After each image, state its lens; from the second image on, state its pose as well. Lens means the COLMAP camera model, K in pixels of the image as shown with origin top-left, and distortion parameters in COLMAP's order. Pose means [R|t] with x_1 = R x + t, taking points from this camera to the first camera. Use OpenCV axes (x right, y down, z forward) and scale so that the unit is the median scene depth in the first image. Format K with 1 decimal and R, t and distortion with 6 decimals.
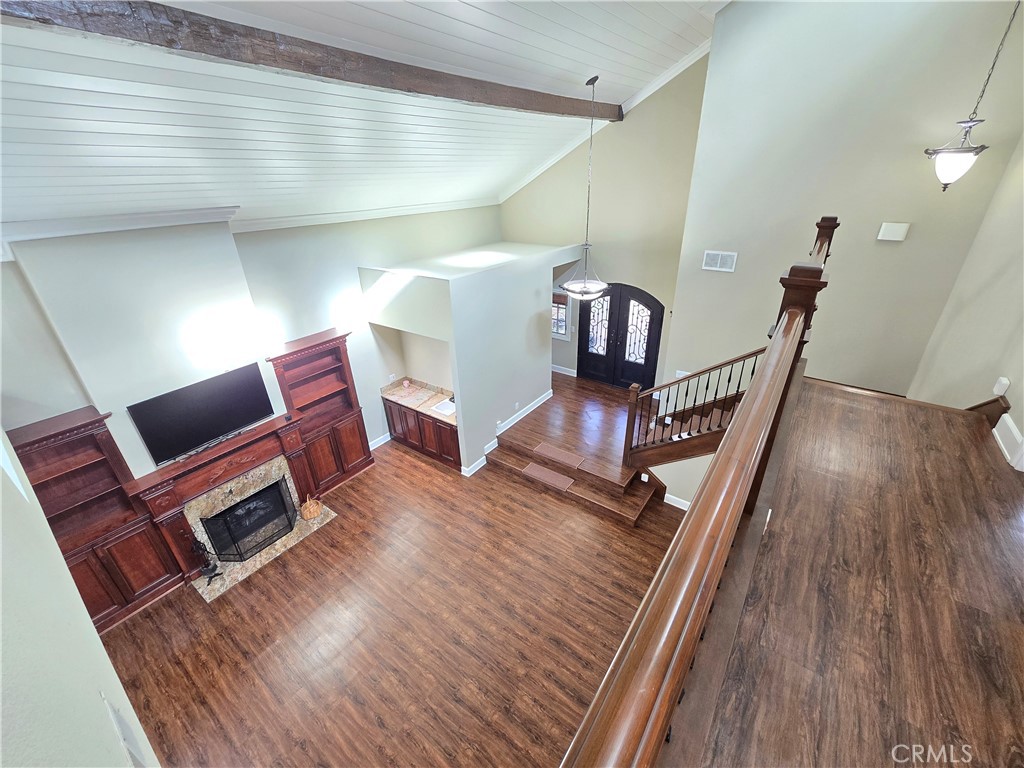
lens RADIAL K [[419.4, 0, 512.7], [0, 419.4, 379.7], [0, 0, 1]] dist [-0.006922, 0.002607]
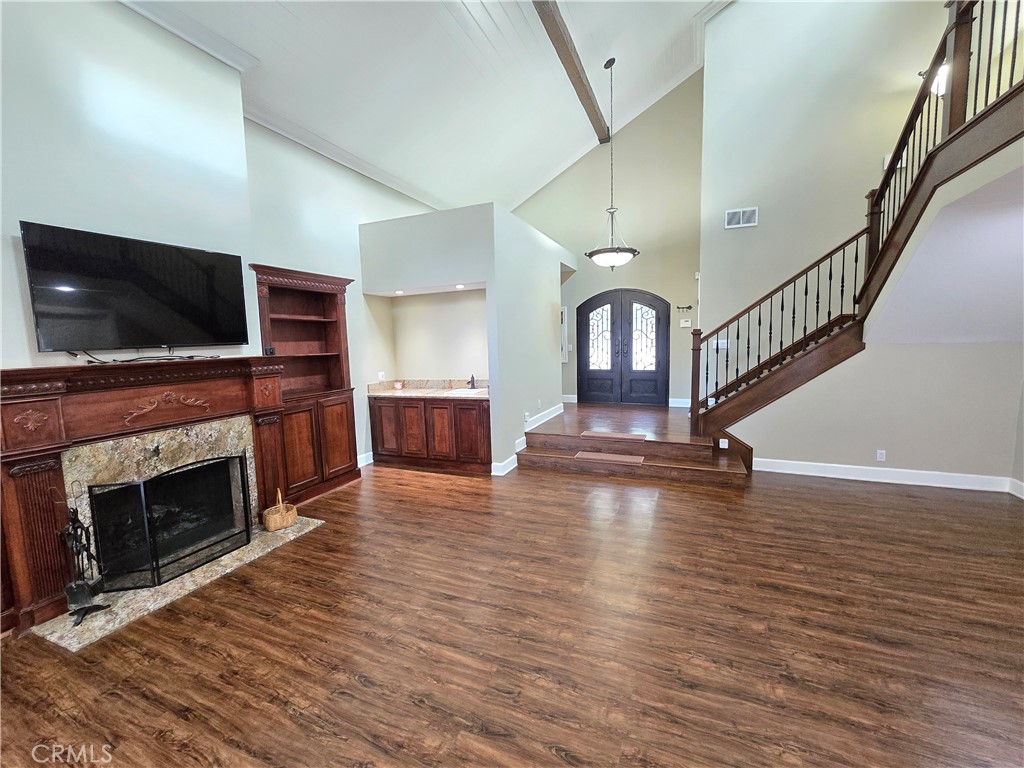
lens RADIAL K [[419.4, 0, 512.8], [0, 419.4, 382.2], [0, 0, 1]] dist [-0.006922, 0.002607]
pose [[0.972786, -0.019119, 0.230915, -0.313369], [0.098875, 0.935549, -0.339074, 0.403738], [-0.209550, 0.352678, 0.911980, 0.324194]]
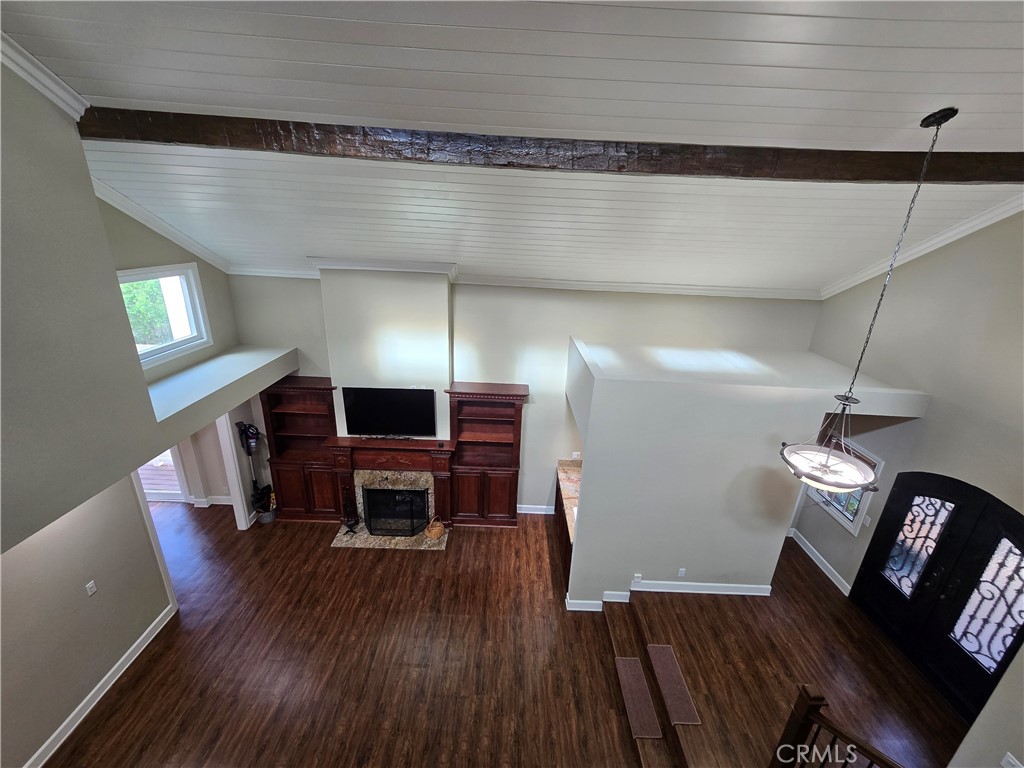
lens RADIAL K [[419.4, 0, 513.9], [0, 419.4, 380.9], [0, 0, 1]] dist [-0.006922, 0.002607]
pose [[0.593114, 0.324180, -0.736969, 0.344121], [-0.406424, 0.910722, 0.073520, -0.224531], [0.695007, 0.255916, 0.671917, 0.344605]]
